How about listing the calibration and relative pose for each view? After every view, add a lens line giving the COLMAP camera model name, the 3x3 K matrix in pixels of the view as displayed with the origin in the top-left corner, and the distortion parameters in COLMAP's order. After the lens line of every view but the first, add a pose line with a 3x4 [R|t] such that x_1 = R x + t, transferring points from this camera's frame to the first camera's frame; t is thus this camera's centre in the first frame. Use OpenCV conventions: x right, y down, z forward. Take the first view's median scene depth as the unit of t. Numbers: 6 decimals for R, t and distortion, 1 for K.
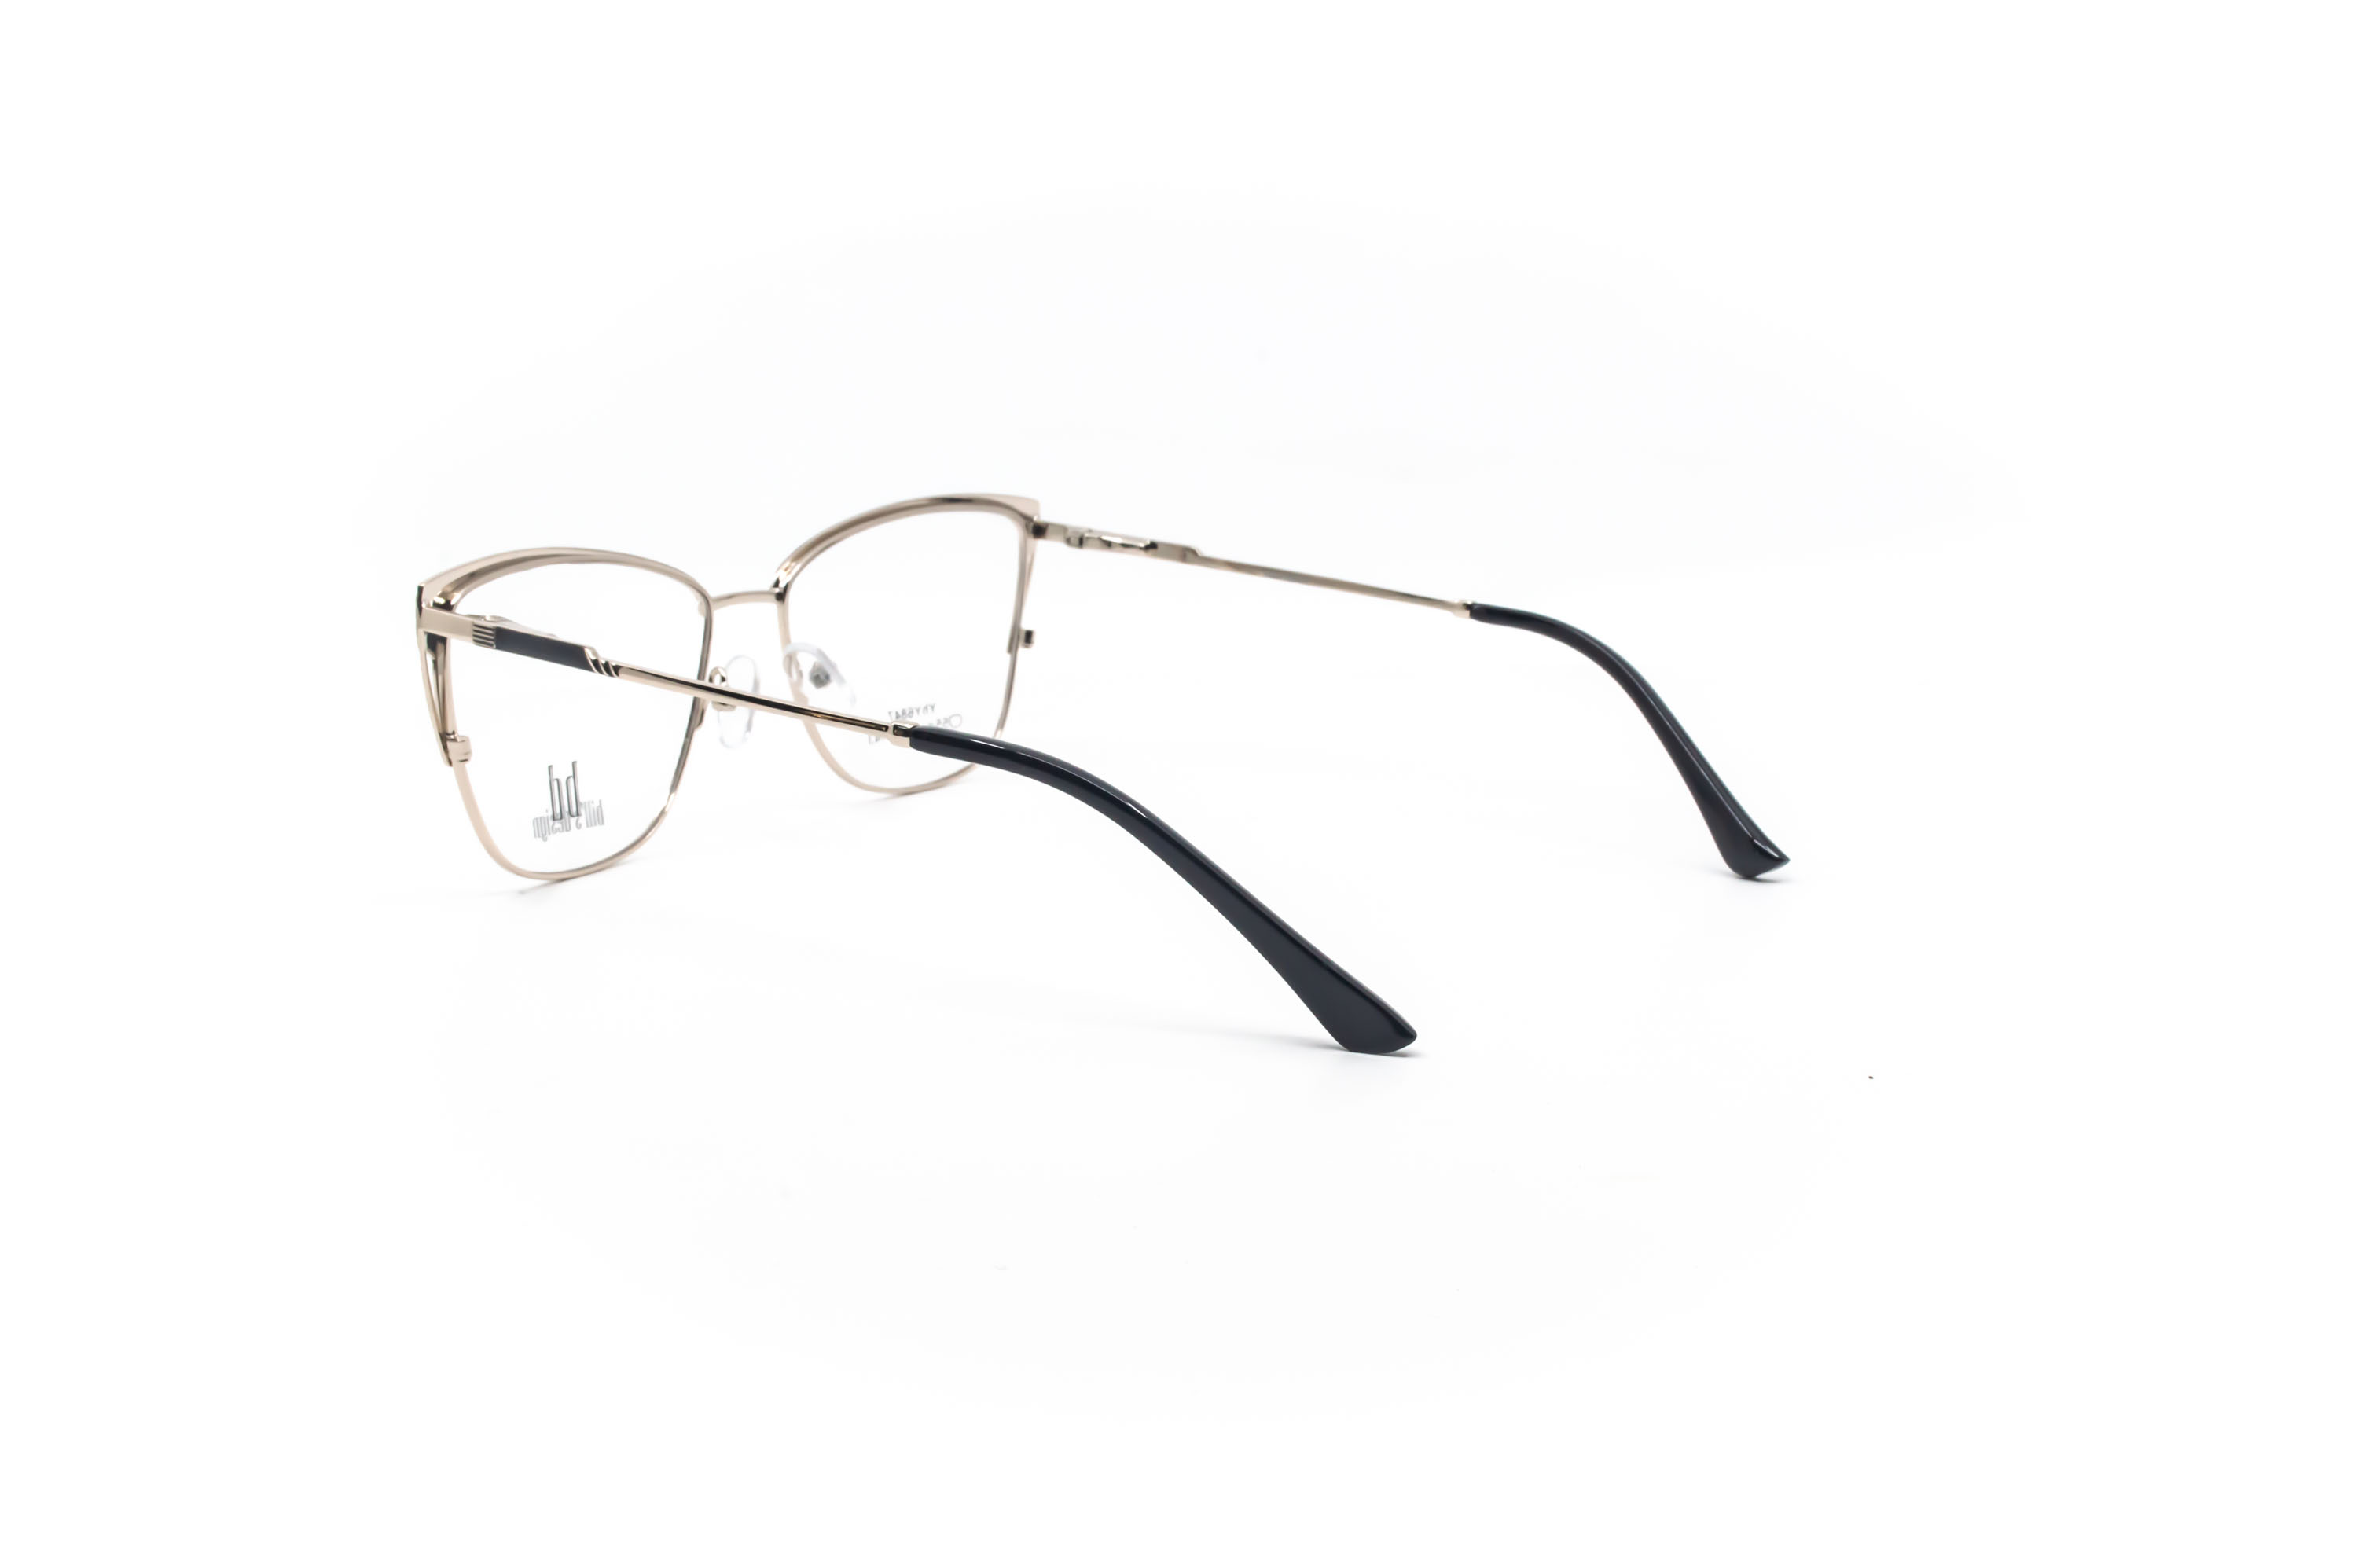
lens RADIAL K [[3134.7, 0, 1184.1], [0, 3134.7, 777.6], [0, 0, 1]] dist [-0.037640, 0.000000]
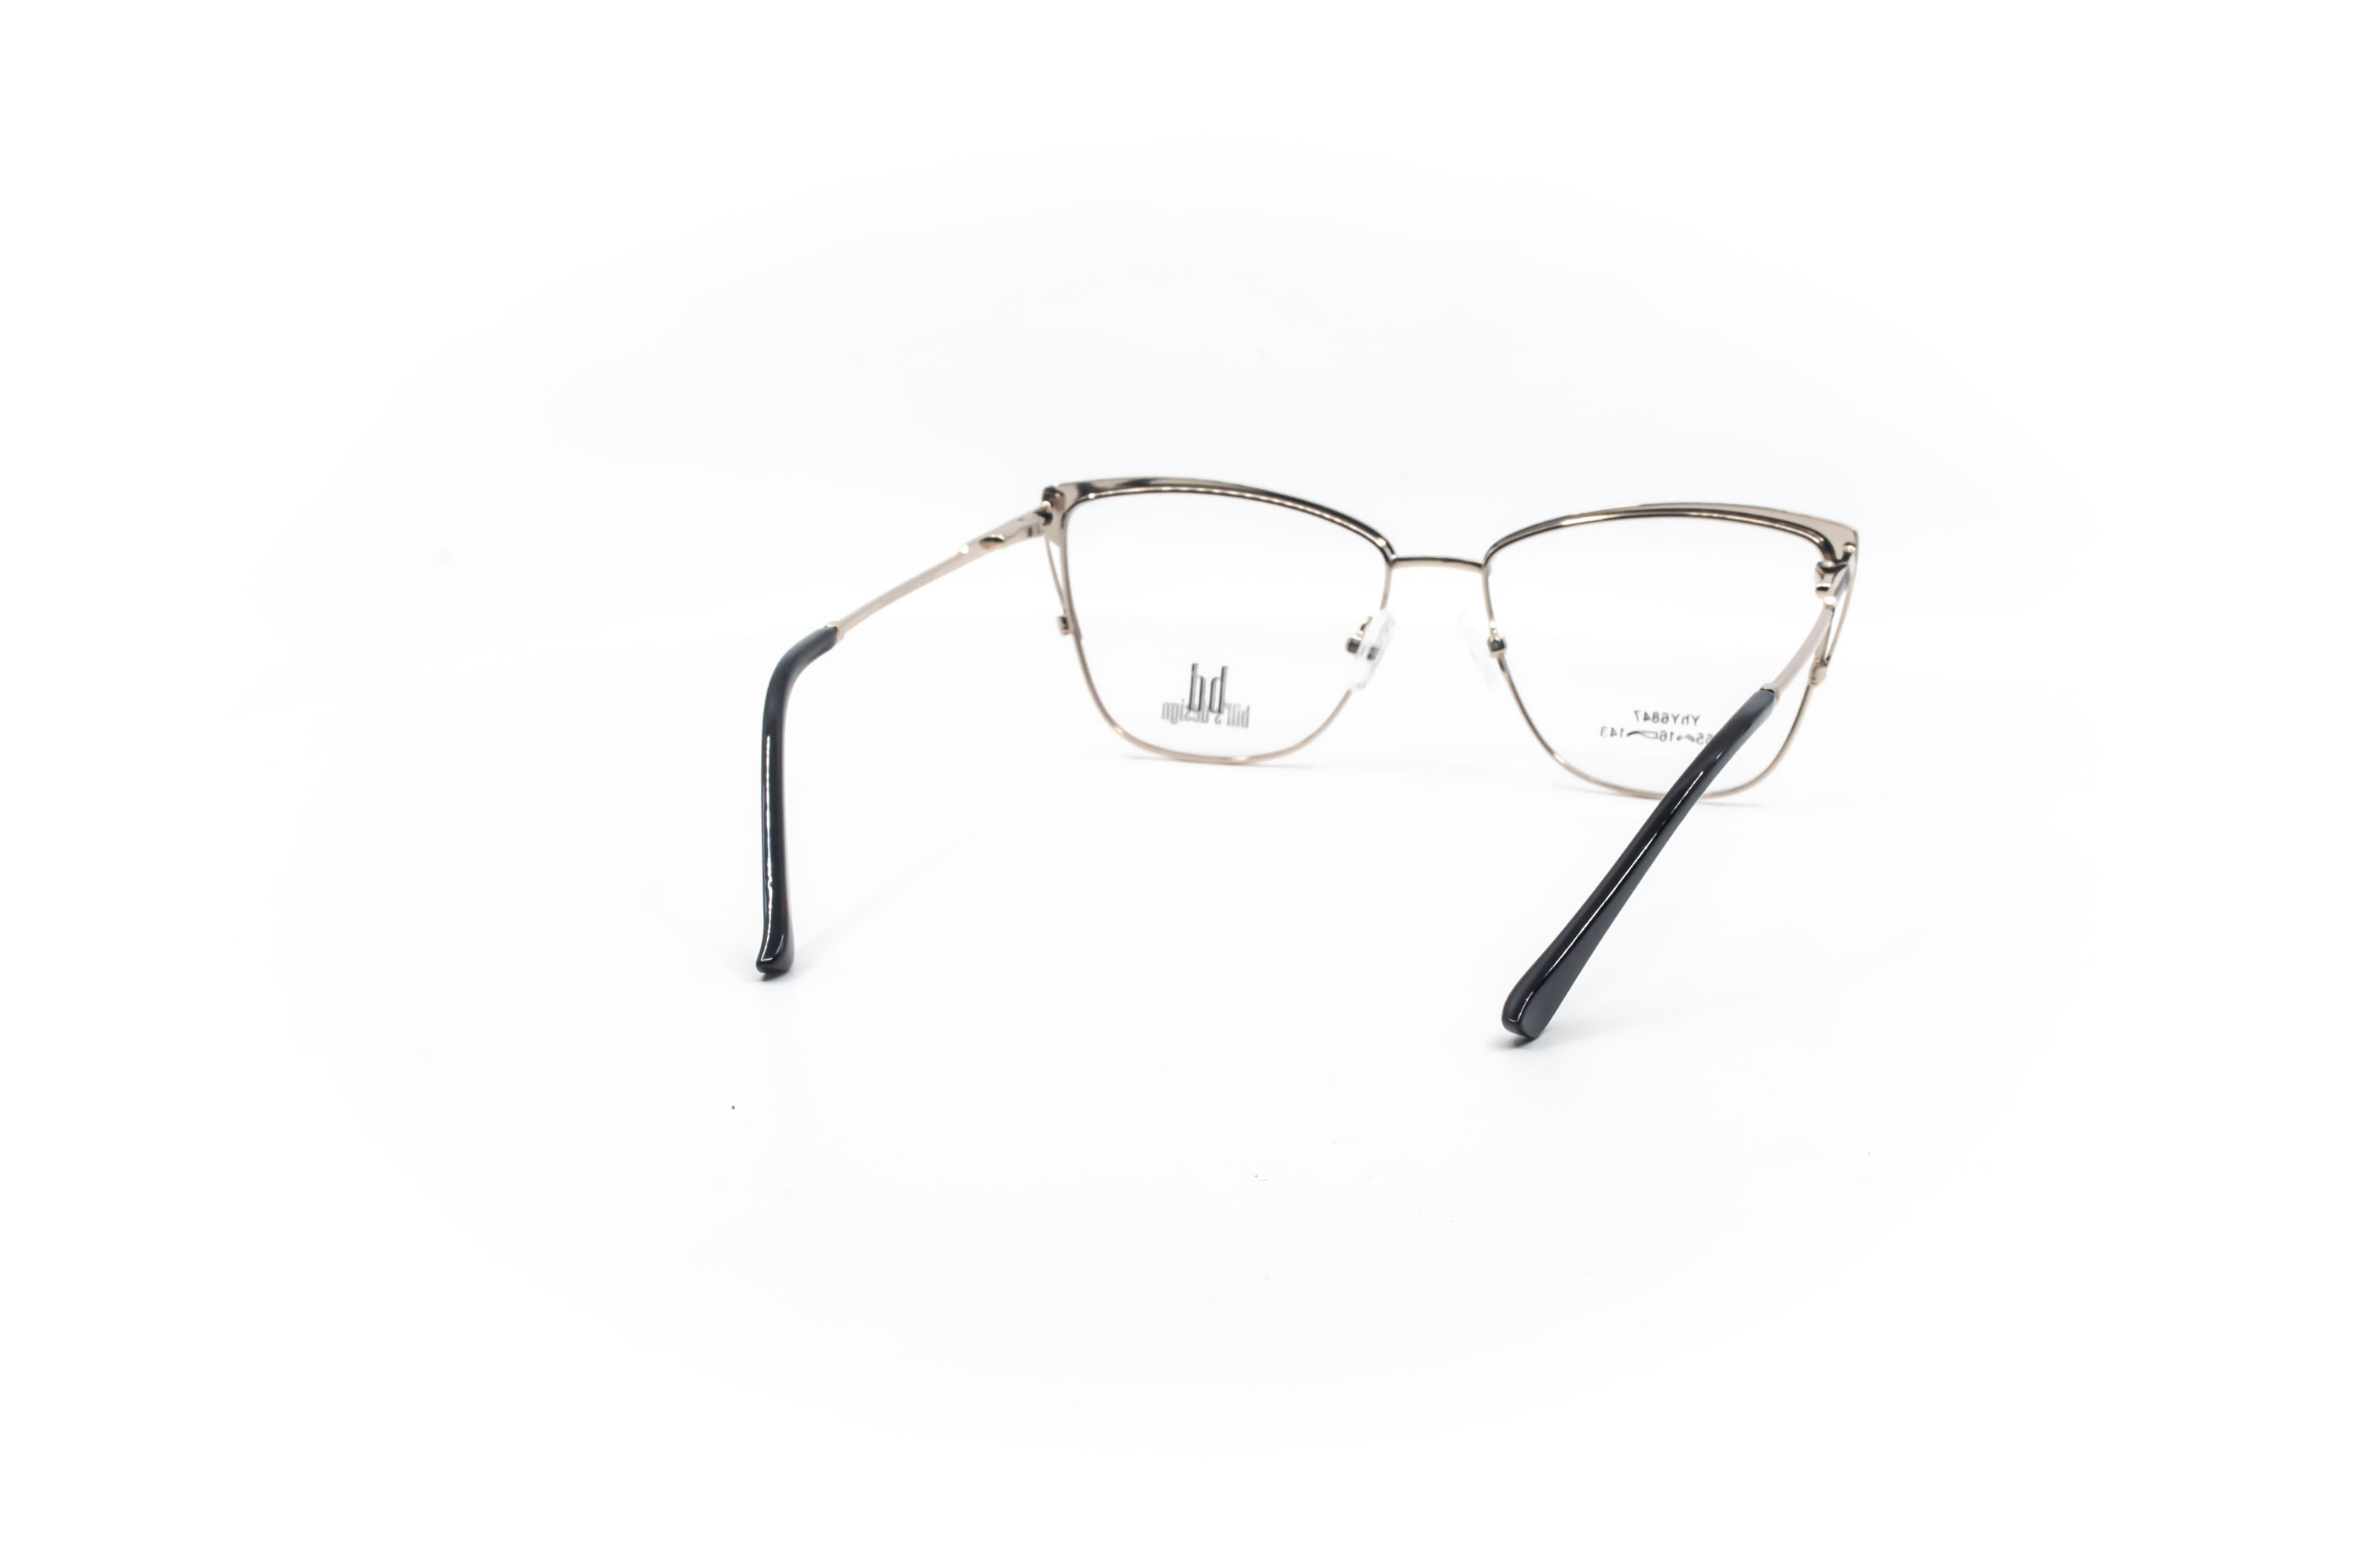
lens RADIAL K [[3134.7, 0, 1186.6], [0, 3134.7, 781.3], [0, 0, 1]] dist [-0.037640, 0.000000]
pose [[0.262634, 0.189734, -0.946057, 0.915302], [-0.196333, 0.970473, 0.140127, -0.124699], [0.944710, 0.148940, 0.292131, 0.655235]]
